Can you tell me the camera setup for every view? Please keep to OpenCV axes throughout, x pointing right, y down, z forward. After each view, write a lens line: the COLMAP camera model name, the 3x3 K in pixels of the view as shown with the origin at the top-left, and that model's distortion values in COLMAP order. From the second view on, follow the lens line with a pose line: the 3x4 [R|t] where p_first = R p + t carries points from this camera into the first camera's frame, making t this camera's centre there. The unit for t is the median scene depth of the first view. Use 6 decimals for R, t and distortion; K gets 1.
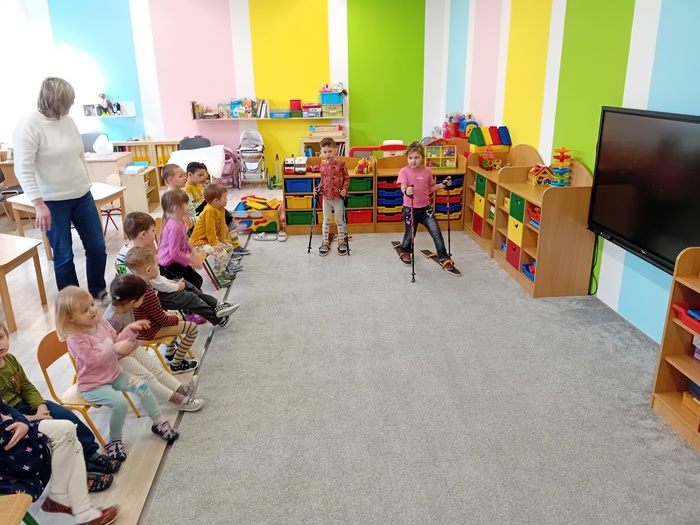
lens RADIAL K [[546.0, 0, 353.2], [0, 546.0, 260.2], [0, 0, 1]] dist [0.066872, -0.146109]
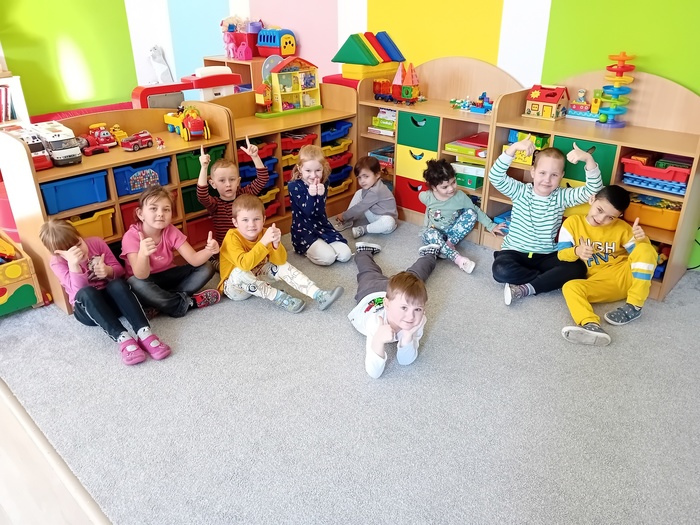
lens RADIAL K [[545.8, 0, 352.7], [0, 545.8, 258.9], [0, 0, 1]] dist [0.063351, -0.134102]
pose [[0.740572, -0.283650, 0.609177, -0.219942], [0.209251, 0.958814, 0.192065, -0.129091], [-0.638567, -0.014767, 0.769425, 0.566044]]
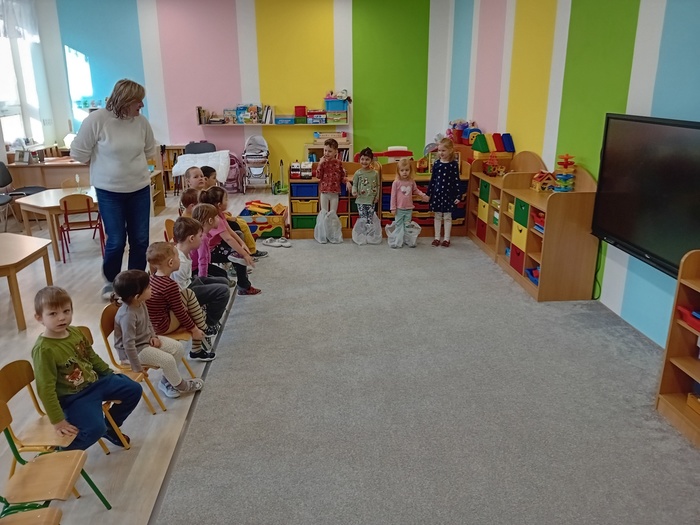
lens RADIAL K [[545.8, 0, 352.7], [0, 545.8, 258.9], [0, 0, 1]] dist [0.063351, -0.134102]
pose [[0.999956, 0.009354, 0.000265, -0.009653], [-0.009349, 0.999823, -0.016345, 0.006957], [-0.000418, 0.016342, 0.999866, -0.008202]]
